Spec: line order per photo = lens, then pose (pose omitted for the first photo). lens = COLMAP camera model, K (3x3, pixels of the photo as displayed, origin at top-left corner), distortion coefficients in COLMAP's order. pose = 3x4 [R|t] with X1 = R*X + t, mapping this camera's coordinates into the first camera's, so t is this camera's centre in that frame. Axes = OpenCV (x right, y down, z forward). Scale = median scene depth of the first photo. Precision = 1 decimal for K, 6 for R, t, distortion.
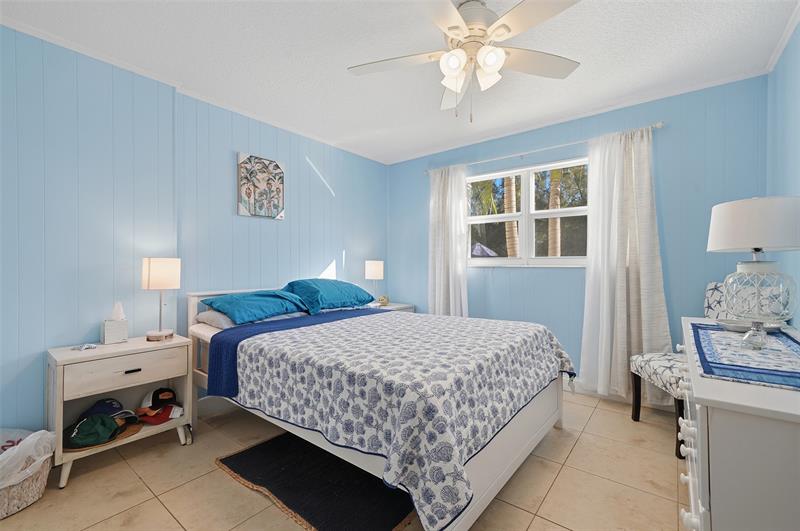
lens RADIAL K [[350.9, 0, 400.0], [0, 350.9, 261.9], [0, 0, 1]] dist [0.003464, 0.000643]
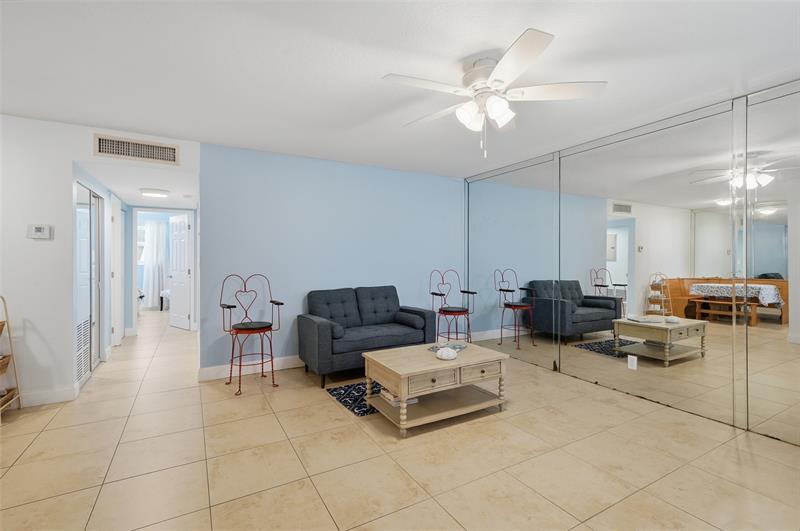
lens RADIAL K [[365.8, 0, 397.3], [0, 365.8, 260.8], [0, 0, 1]] dist [0.003446, 0.000239]
pose [[0.393202, 0.001309, 0.919451, -1.572376], [-0.004560, 0.999989, 0.000526, -0.028339], [-0.919441, -0.004399, 0.393204, -2.315151]]
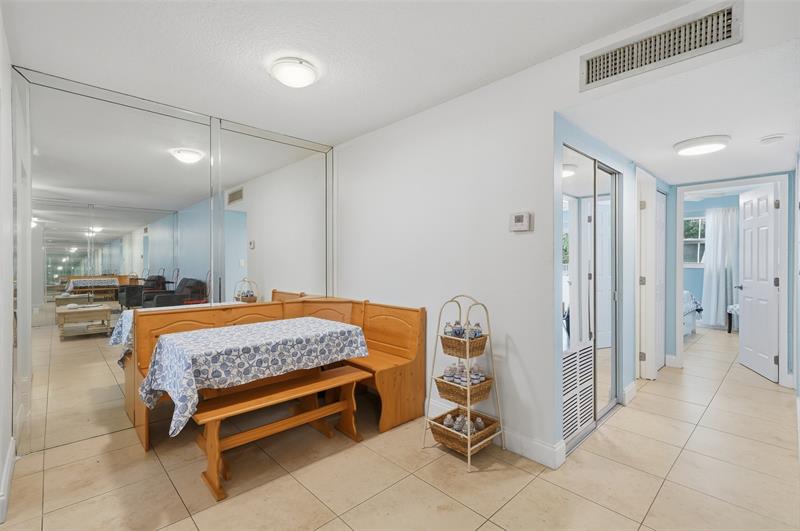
lens RADIAL K [[365.8, 0, 394.8], [0, 365.8, 260.4], [0, 0, 1]] dist [0.003446, 0.000239]
pose [[0.986976, 0.006069, -0.160755, -1.119148], [-0.005966, 0.999982, 0.001122, -0.022510], [0.160759, -0.000148, 0.986994, -1.739759]]
